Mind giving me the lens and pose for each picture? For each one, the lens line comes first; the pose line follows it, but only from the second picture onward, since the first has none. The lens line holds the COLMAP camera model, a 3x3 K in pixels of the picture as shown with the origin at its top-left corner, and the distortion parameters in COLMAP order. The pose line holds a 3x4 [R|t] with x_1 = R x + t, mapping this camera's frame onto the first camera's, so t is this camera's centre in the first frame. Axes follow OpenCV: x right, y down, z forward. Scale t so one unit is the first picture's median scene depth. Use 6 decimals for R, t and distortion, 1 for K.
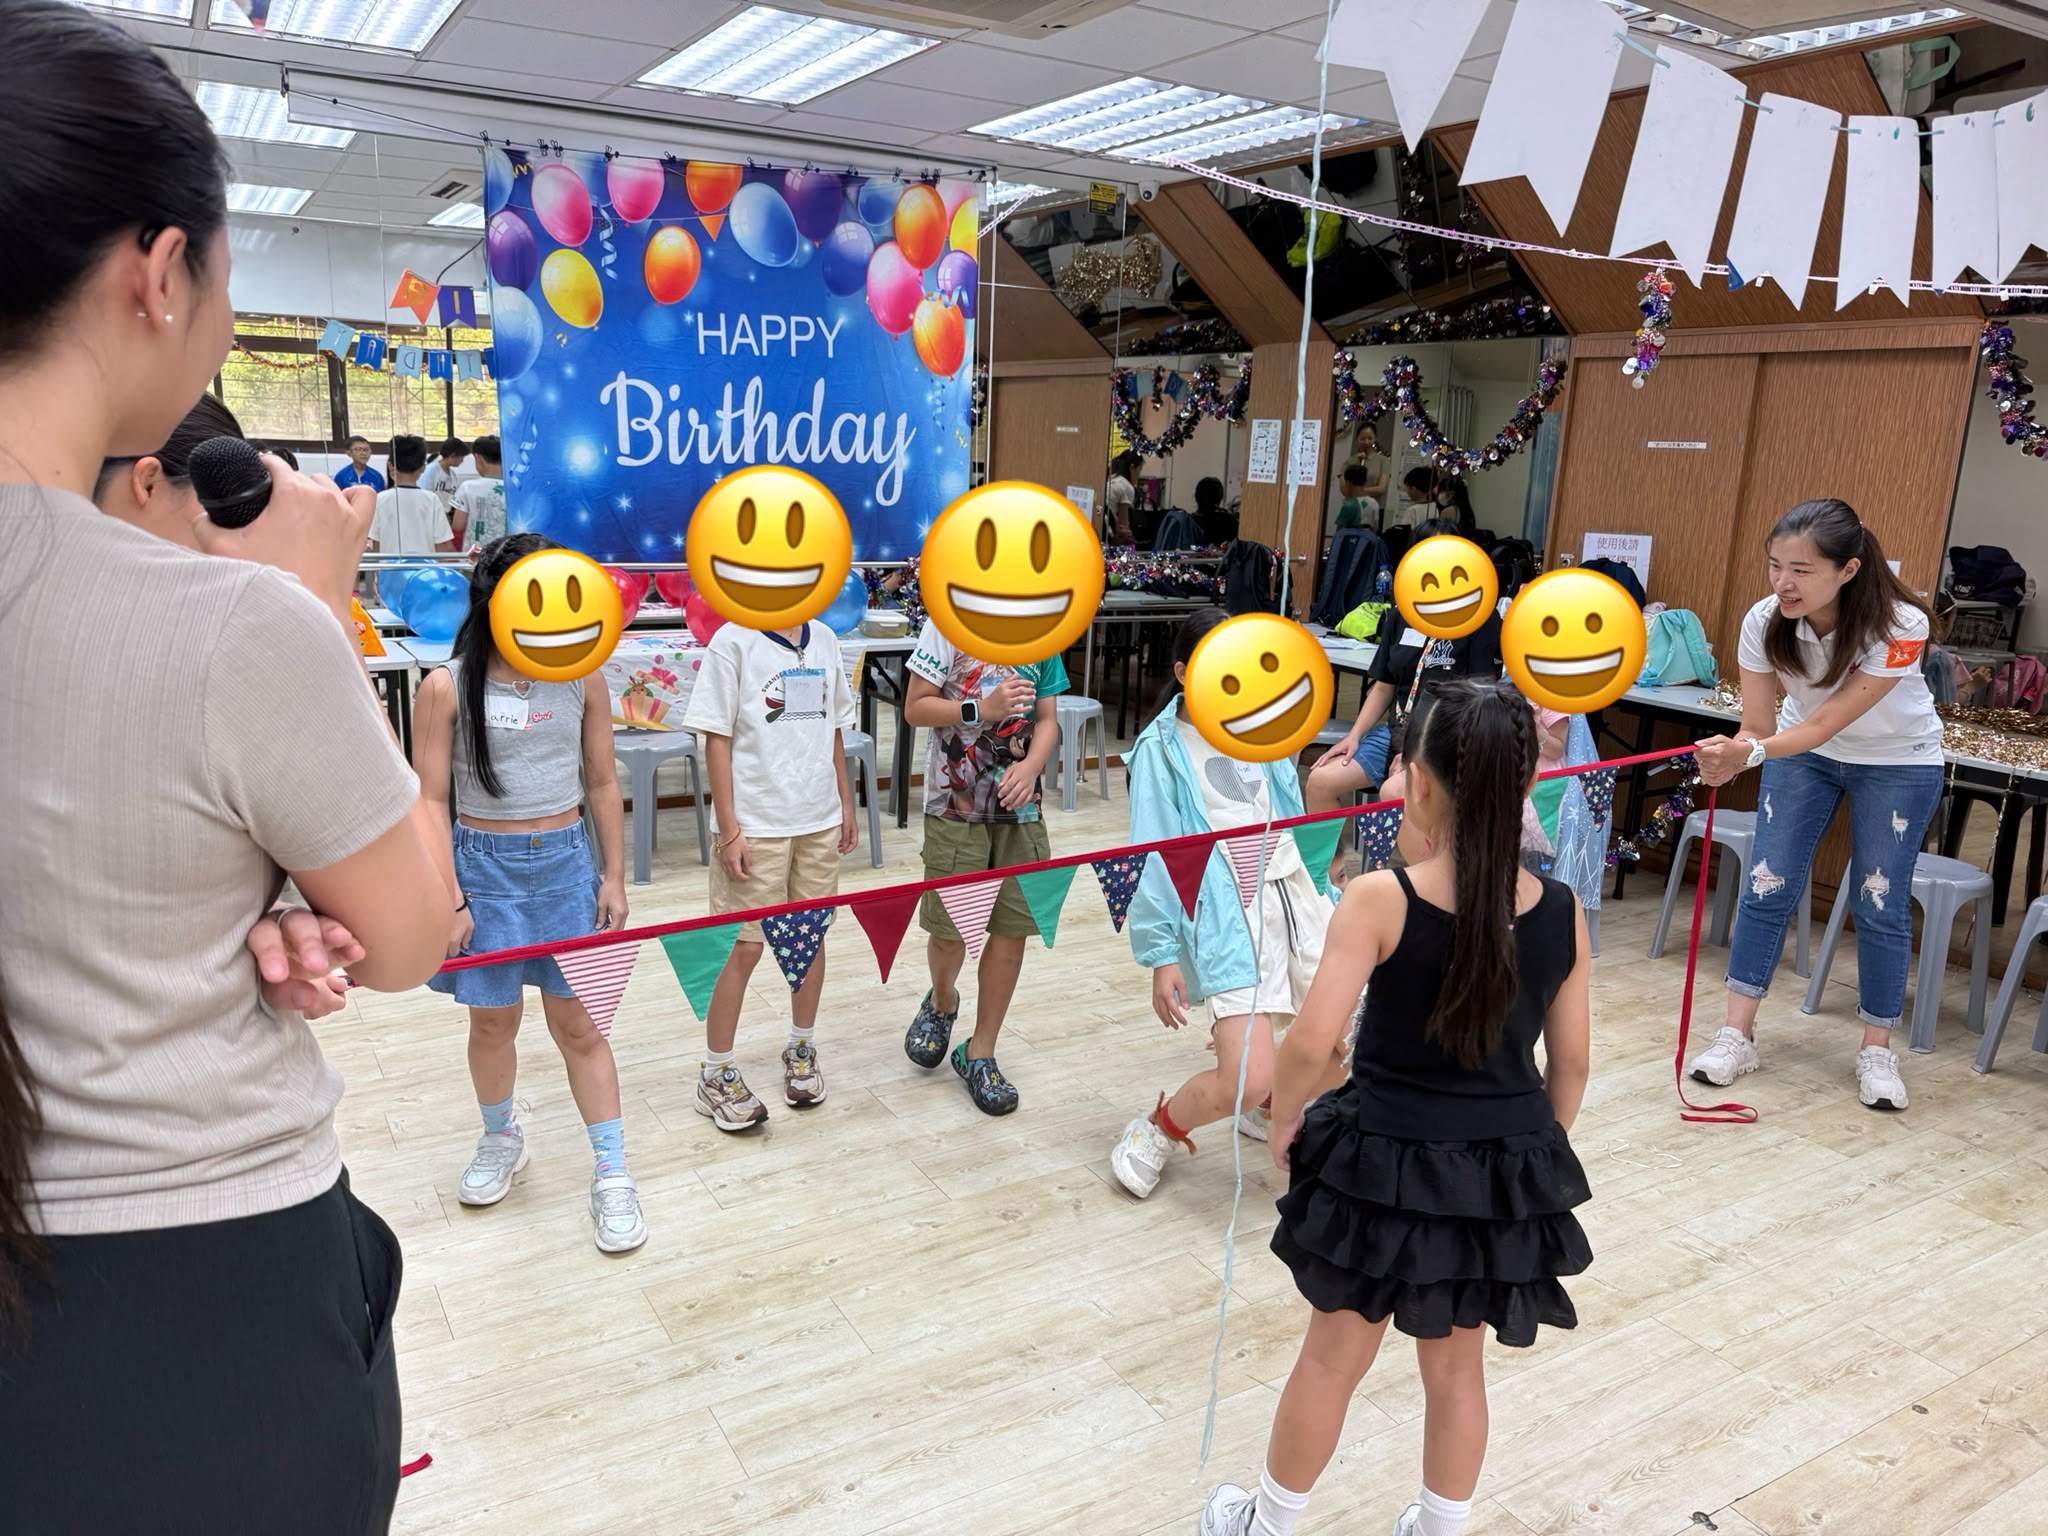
lens RADIAL K [[1528.1, 0, 1019.3], [0, 1528.1, 820.2], [0, 0, 1]] dist [0.006242, -0.016189]
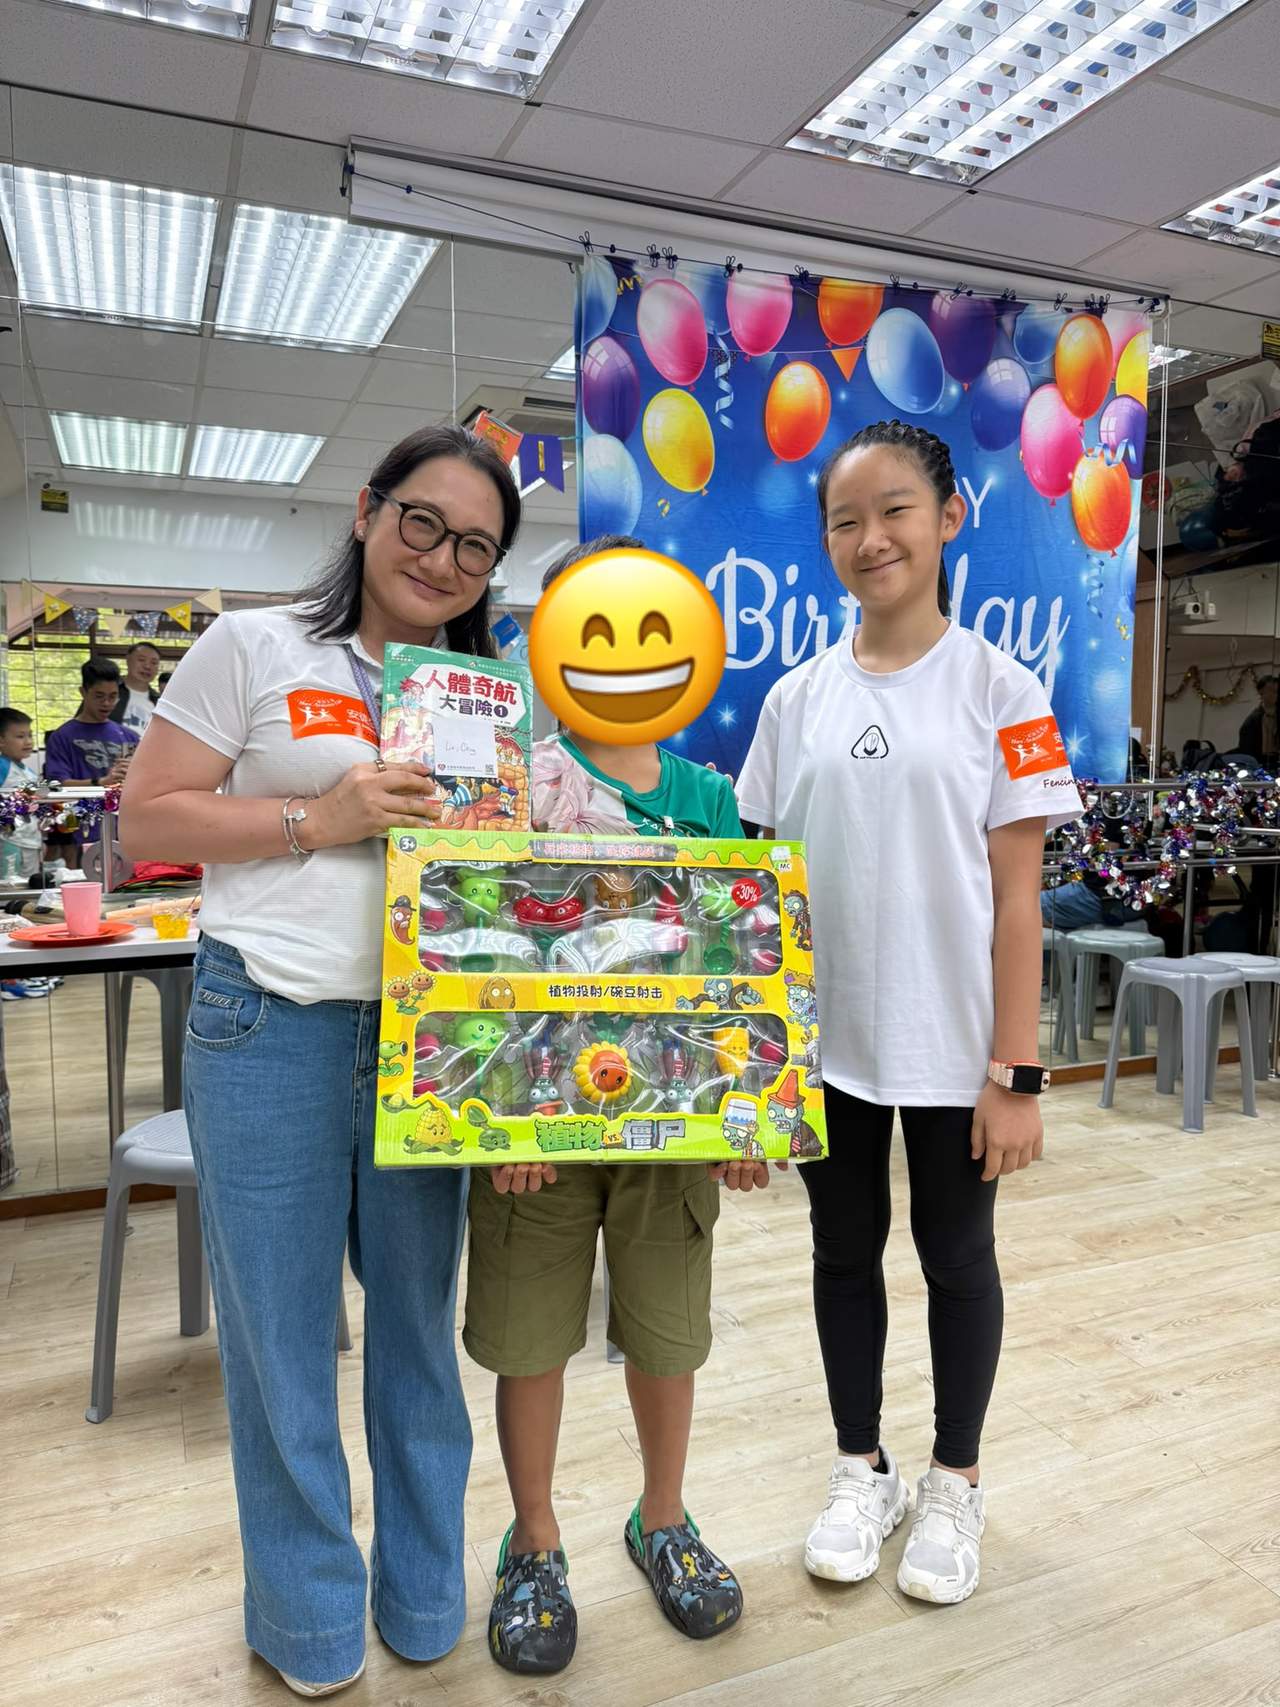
lens RADIAL K [[1213.0, 0, 631.9], [0, 1213.0, 860.4], [0, 0, 1]] dist [0.002470, -0.019363]
pose [[0.990849, -0.021602, -0.133237, -0.227731], [0.002964, 0.990355, -0.138525, -0.051705], [0.134944, 0.136862, 0.981356, 0.407480]]
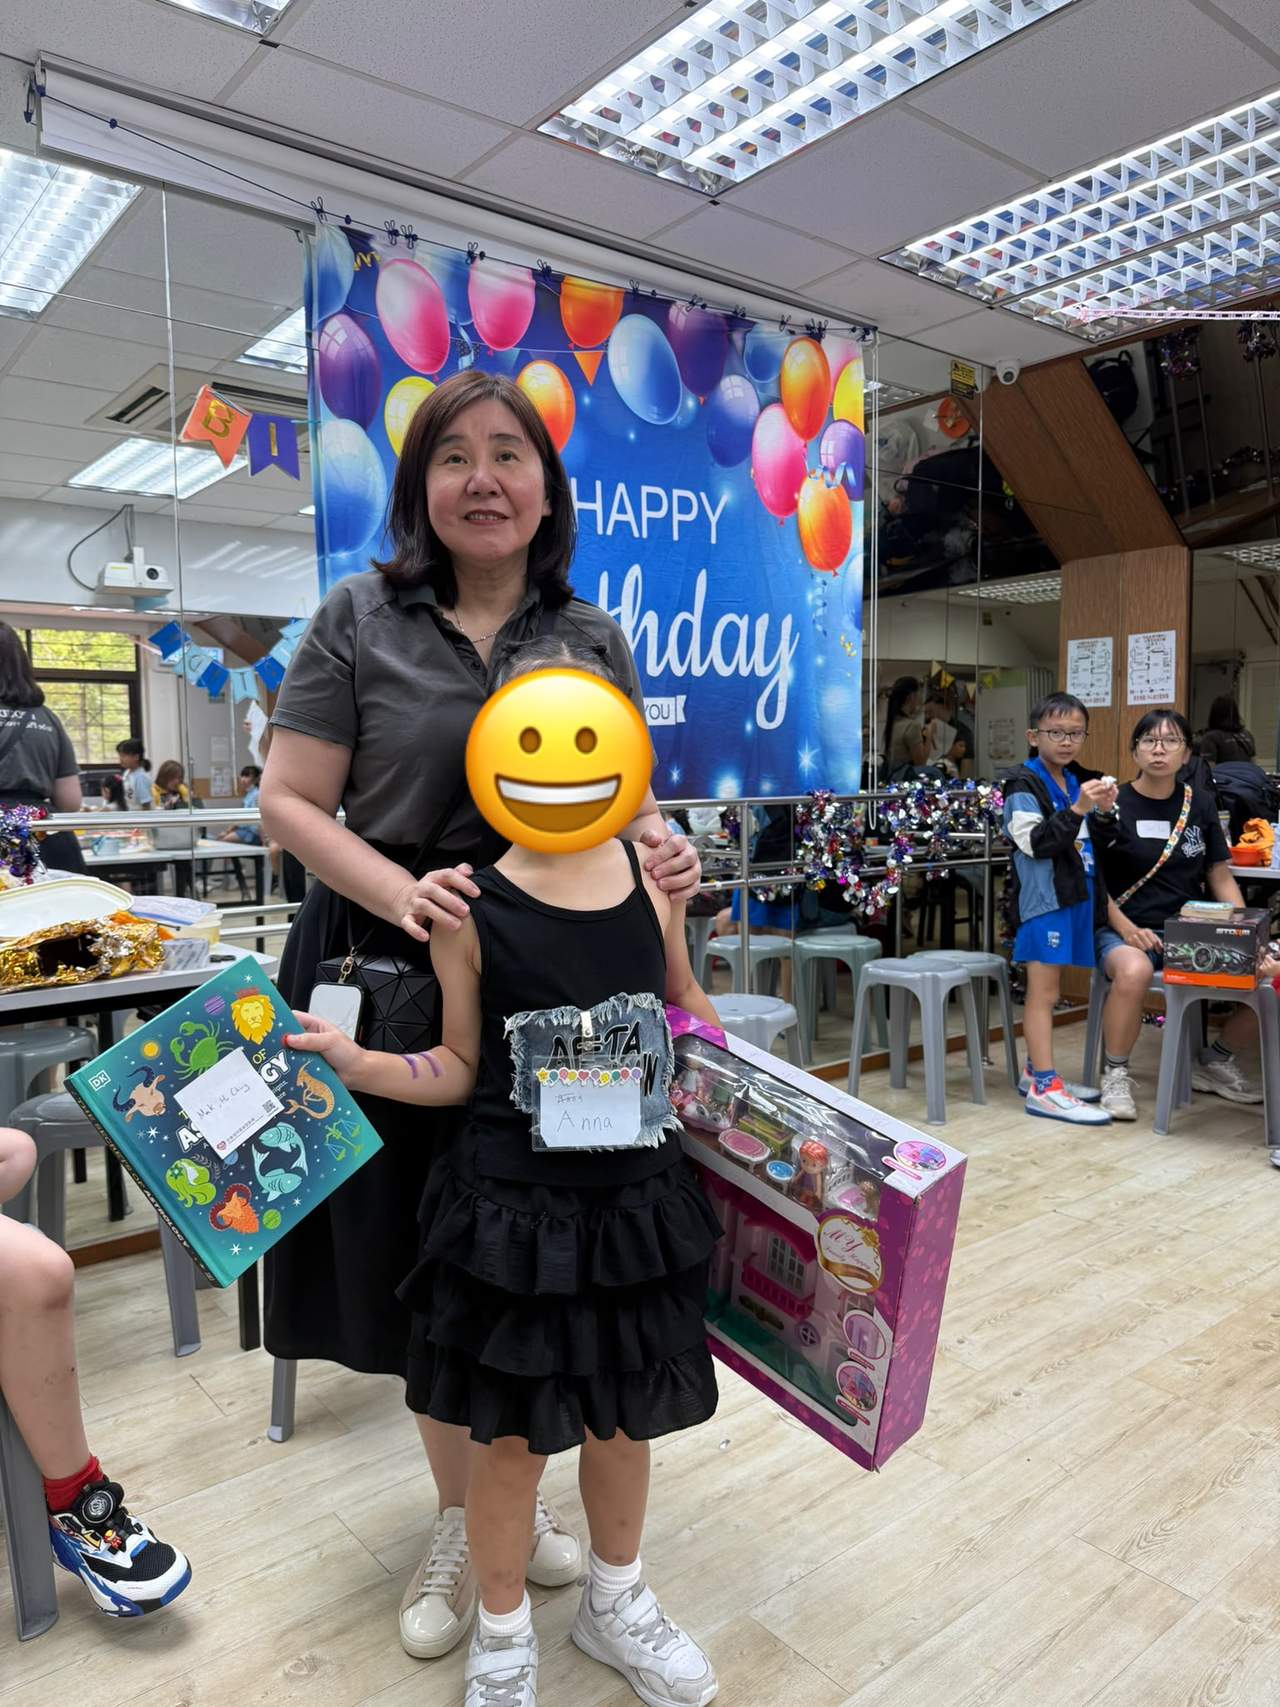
lens RADIAL K [[1213.0, 0, 636.5], [0, 1213.0, 864.6], [0, 0, 1]] dist [0.002470, -0.019363]
pose [[0.986798, -0.059963, 0.150448, -0.277113], [0.080995, 0.987141, -0.137815, -0.060288], [-0.140250, 0.148181, 0.978965, 0.439946]]
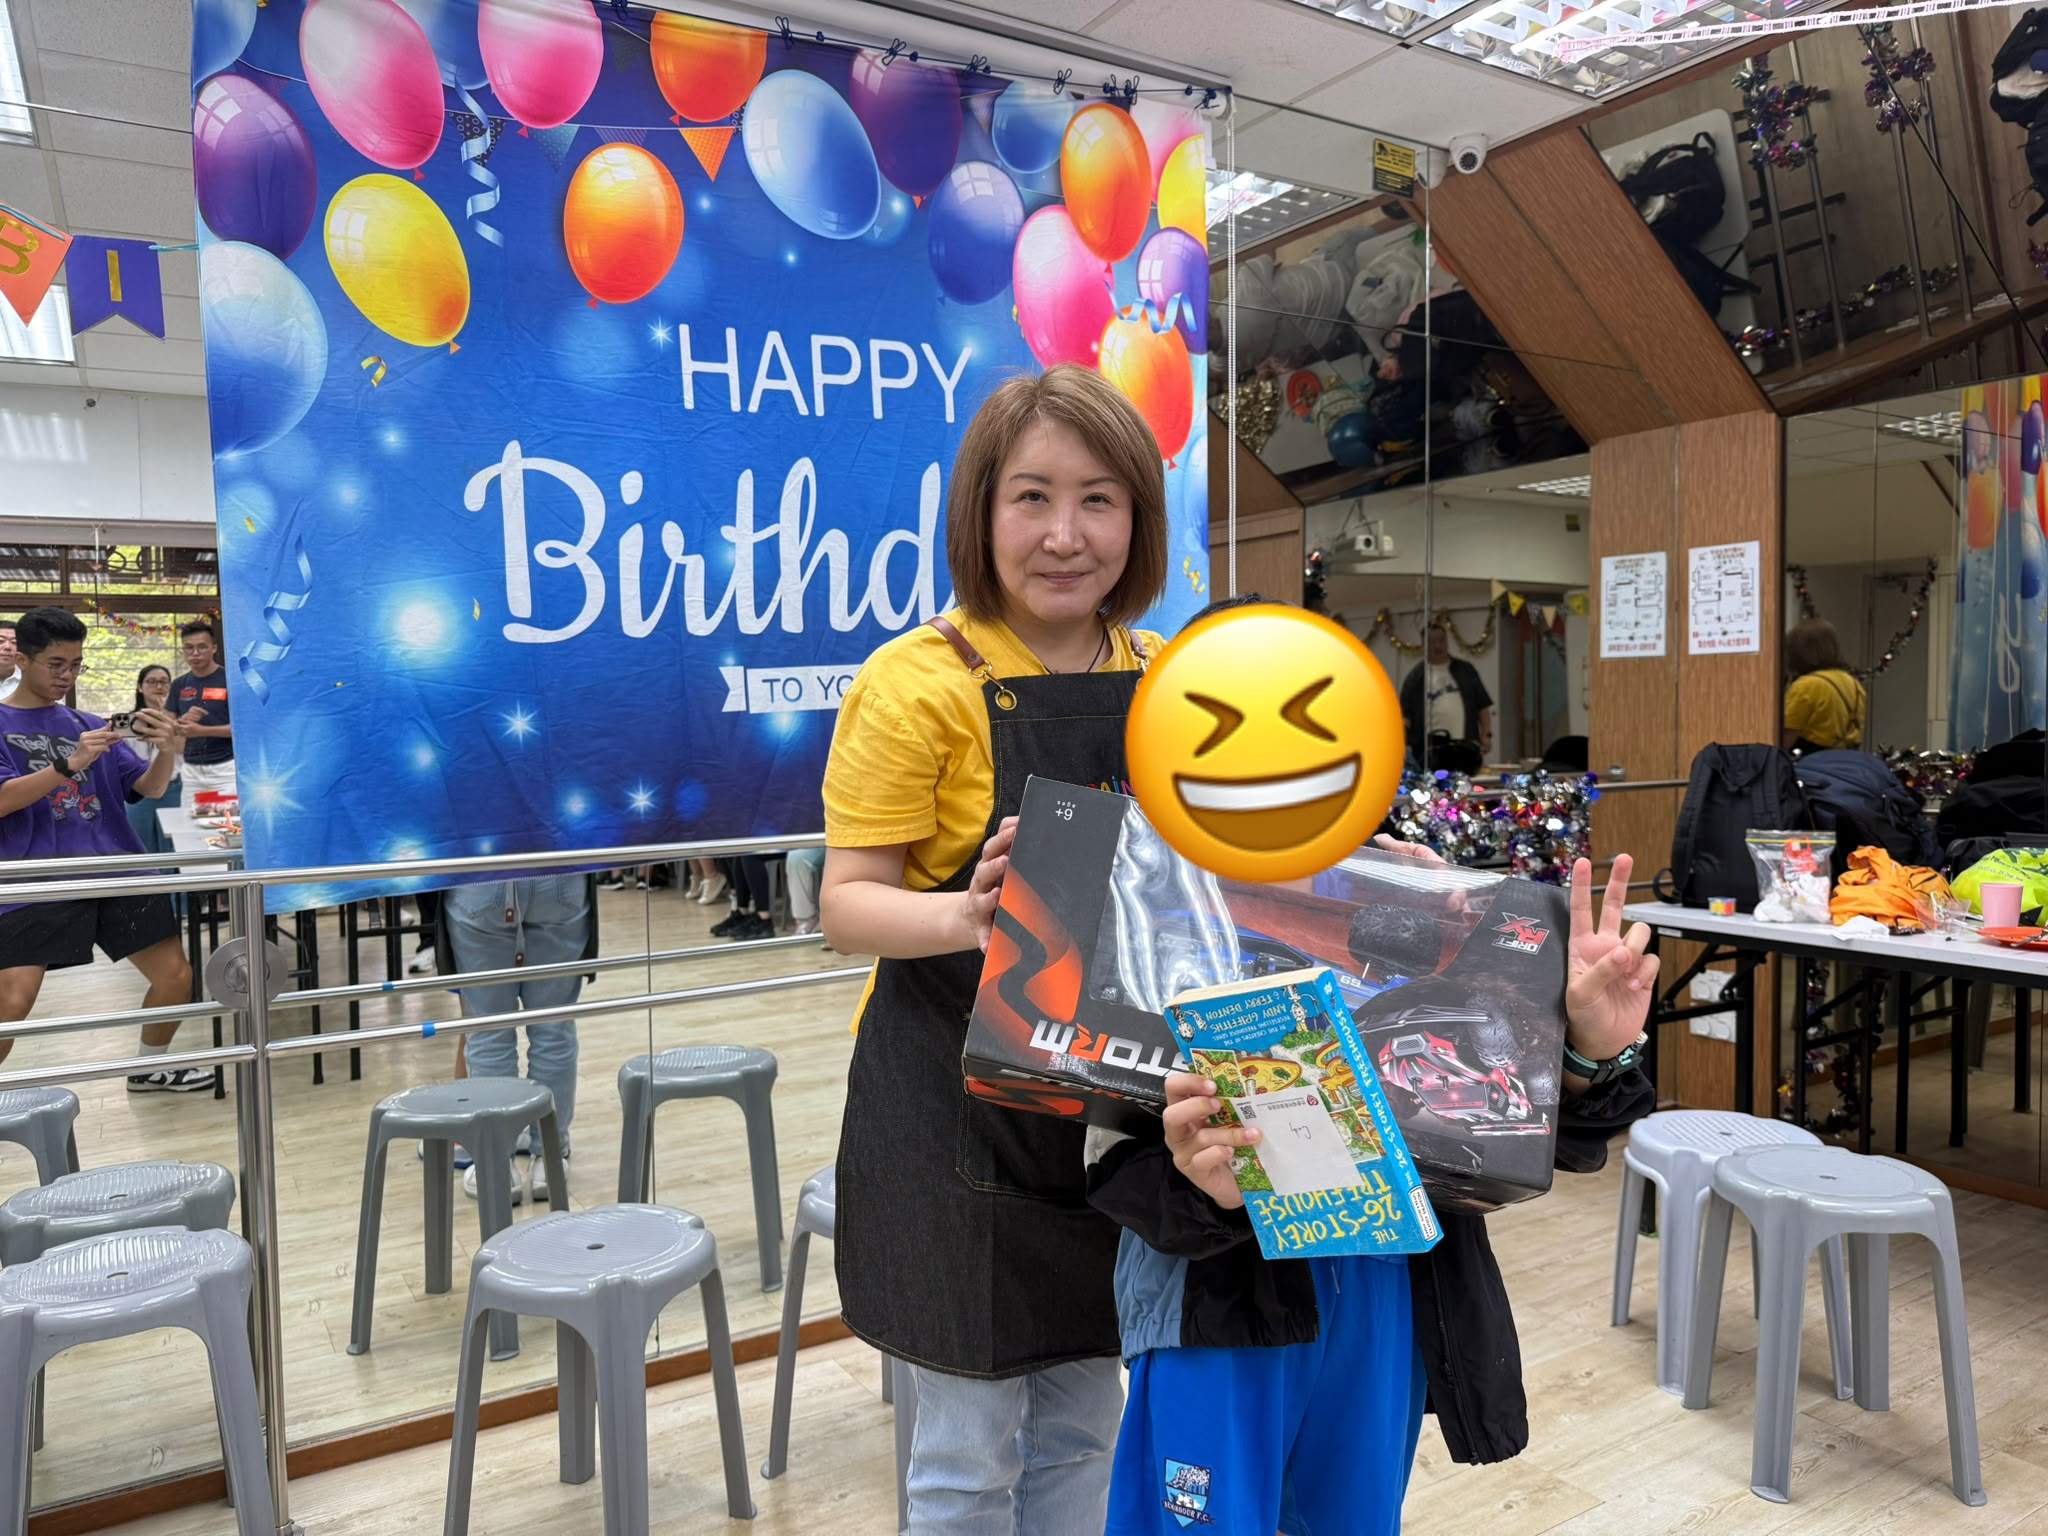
lens RADIAL K [[1455.3, 0, 1029.4], [0, 1455.3, 769.4], [0, 0, 1]] dist [0.002470, -0.019363]
pose [[0.998008, -0.052220, 0.035406, -0.124018], [0.057738, 0.982169, -0.178916, -0.108027], [-0.025431, 0.180604, 0.983227, 0.572880]]
